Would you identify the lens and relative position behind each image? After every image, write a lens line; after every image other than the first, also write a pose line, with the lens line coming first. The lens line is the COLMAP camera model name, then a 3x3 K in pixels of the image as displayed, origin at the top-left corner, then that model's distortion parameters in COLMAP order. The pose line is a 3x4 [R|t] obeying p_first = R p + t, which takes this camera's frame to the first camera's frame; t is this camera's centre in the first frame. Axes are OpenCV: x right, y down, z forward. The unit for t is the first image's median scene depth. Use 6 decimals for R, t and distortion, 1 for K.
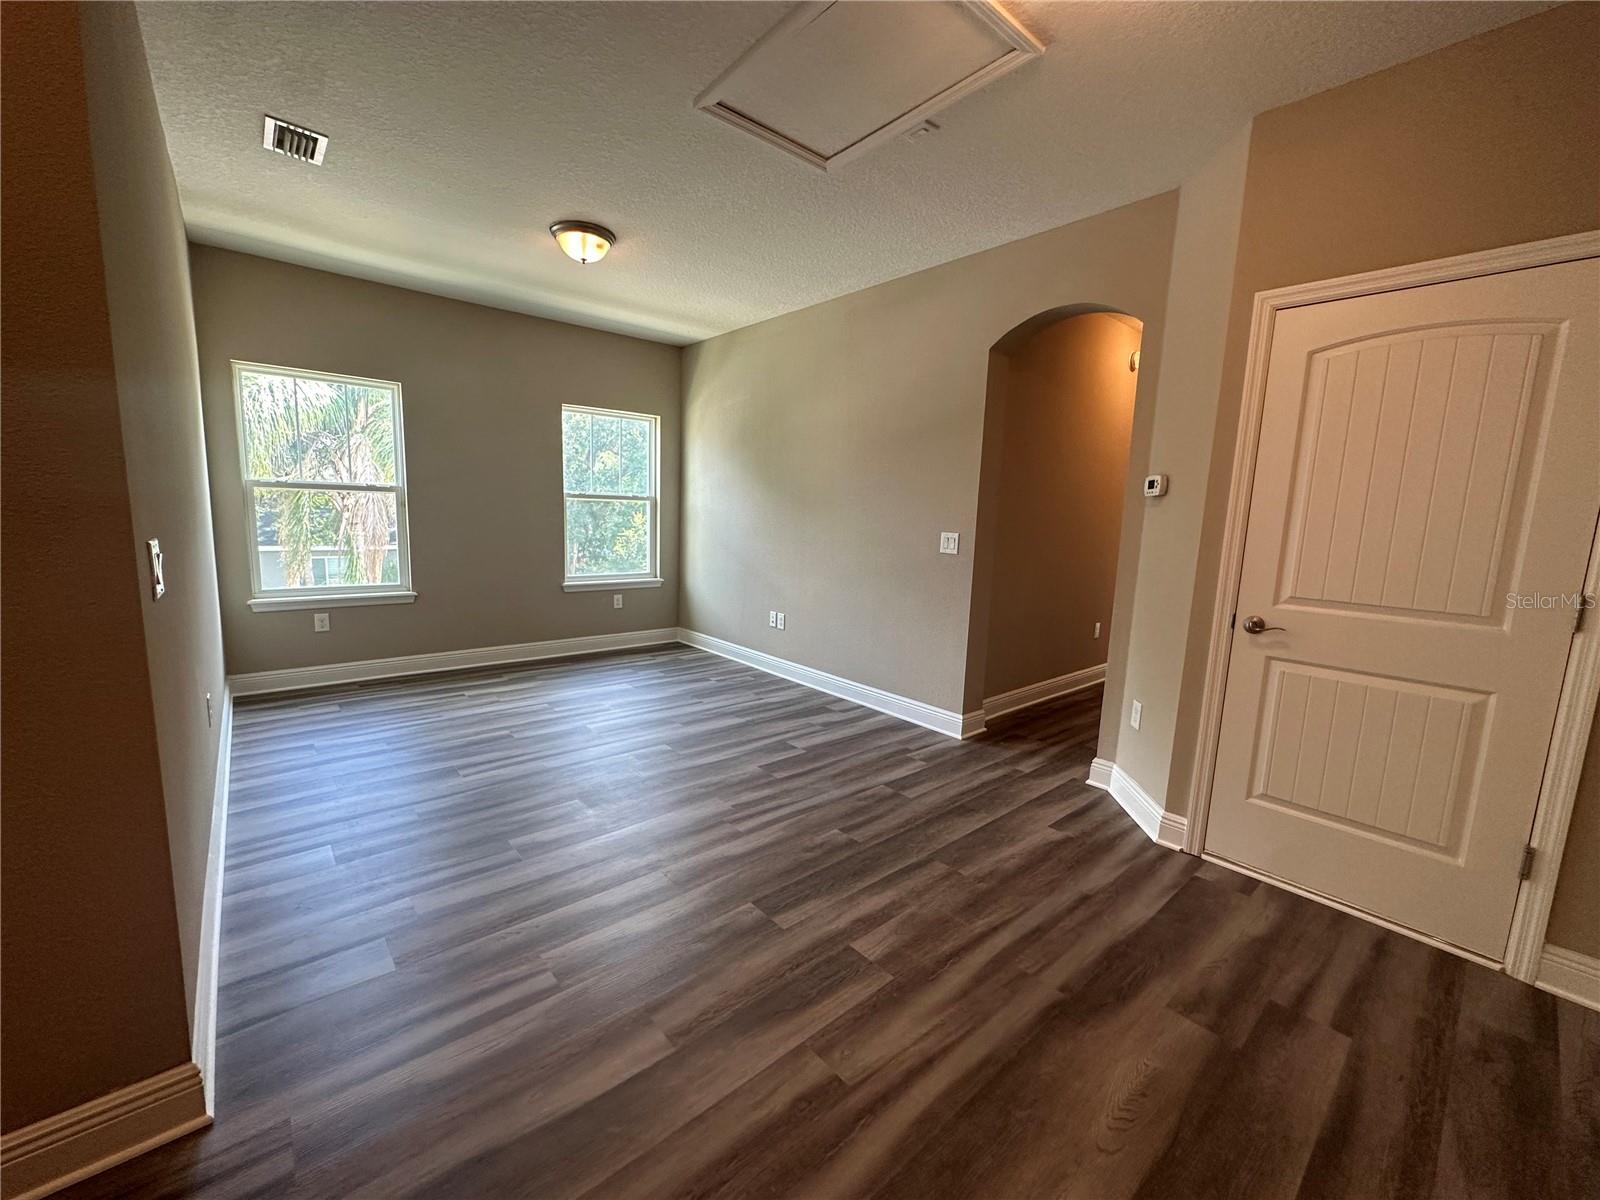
lens RADIAL K [[635.1, 0, 800.0], [0, 635.1, 600.0], [0, 0, 1]] dist [0.001242, -0.000007]
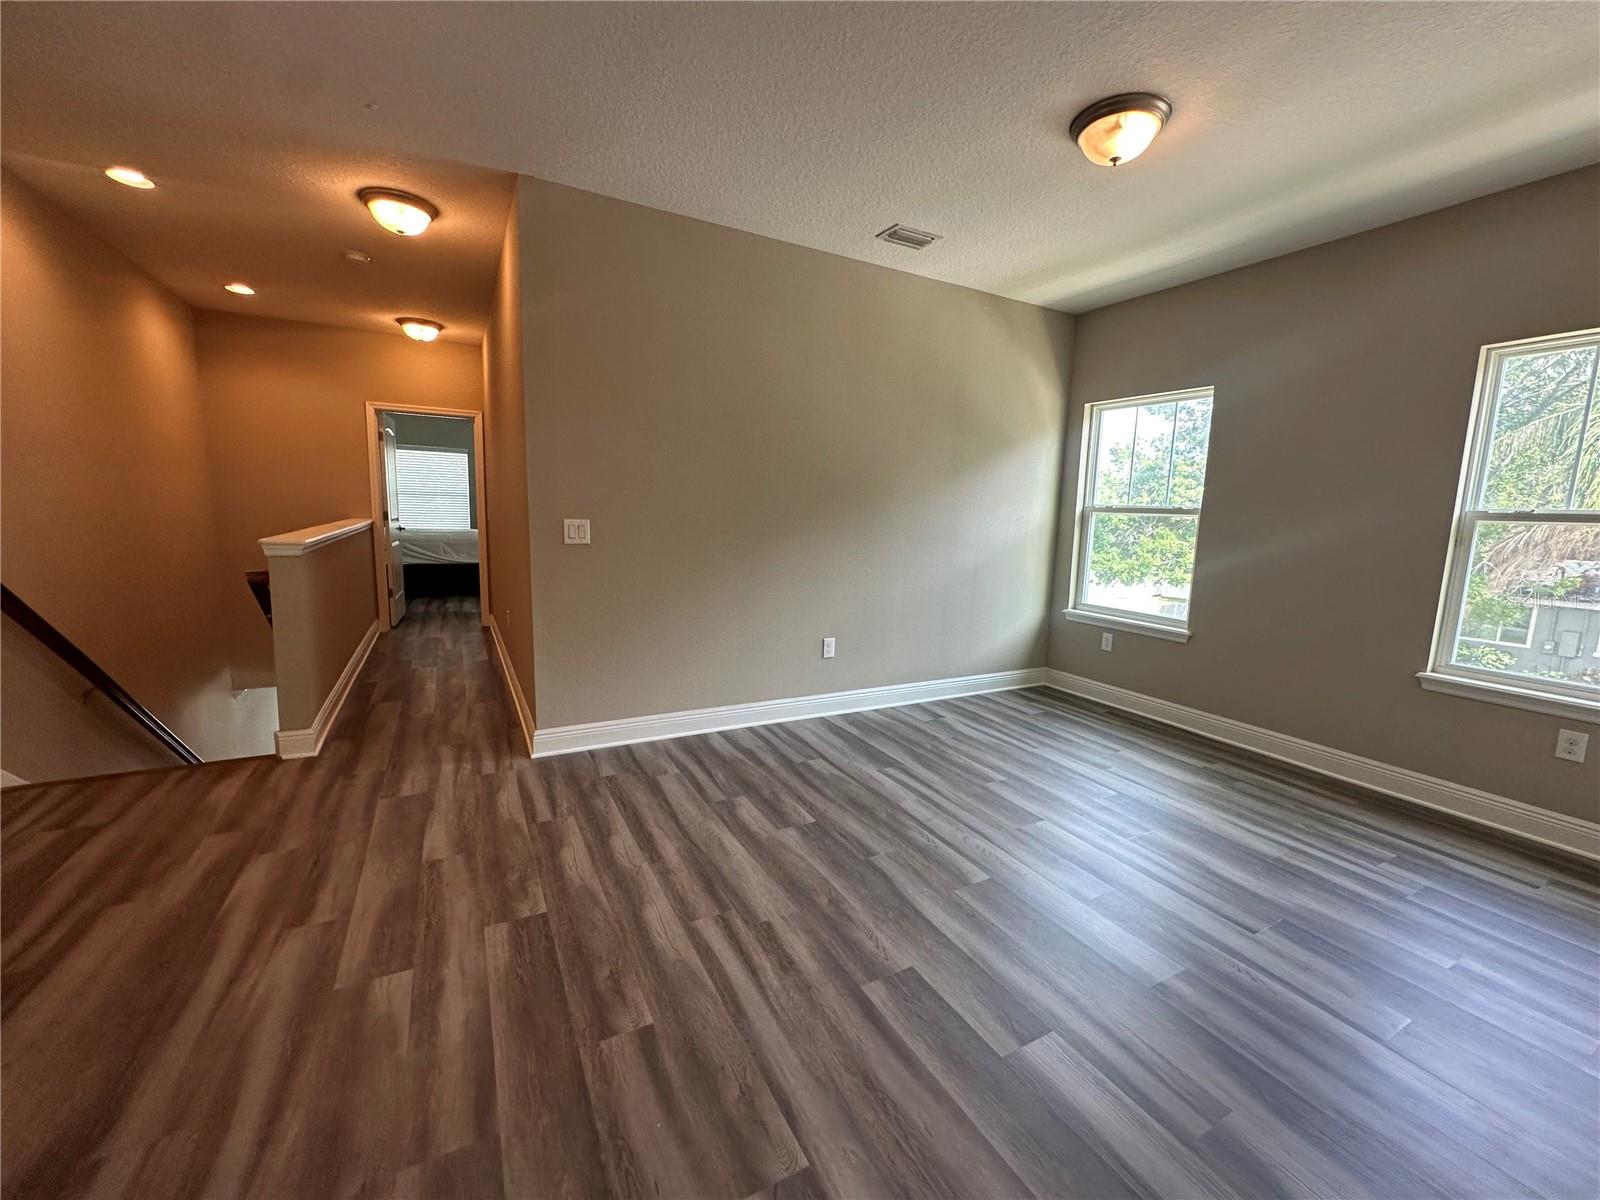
lens RADIAL K [[635.1, 0, 800.0], [0, 635.1, 600.0], [0, 0, 1]] dist [0.001242, -0.000007]
pose [[-0.213162, 0.097879, -0.972102, 0.493336], [-0.176051, 0.974835, 0.136759, -0.119231], [0.961024, 0.200291, -0.190566, 0.998176]]
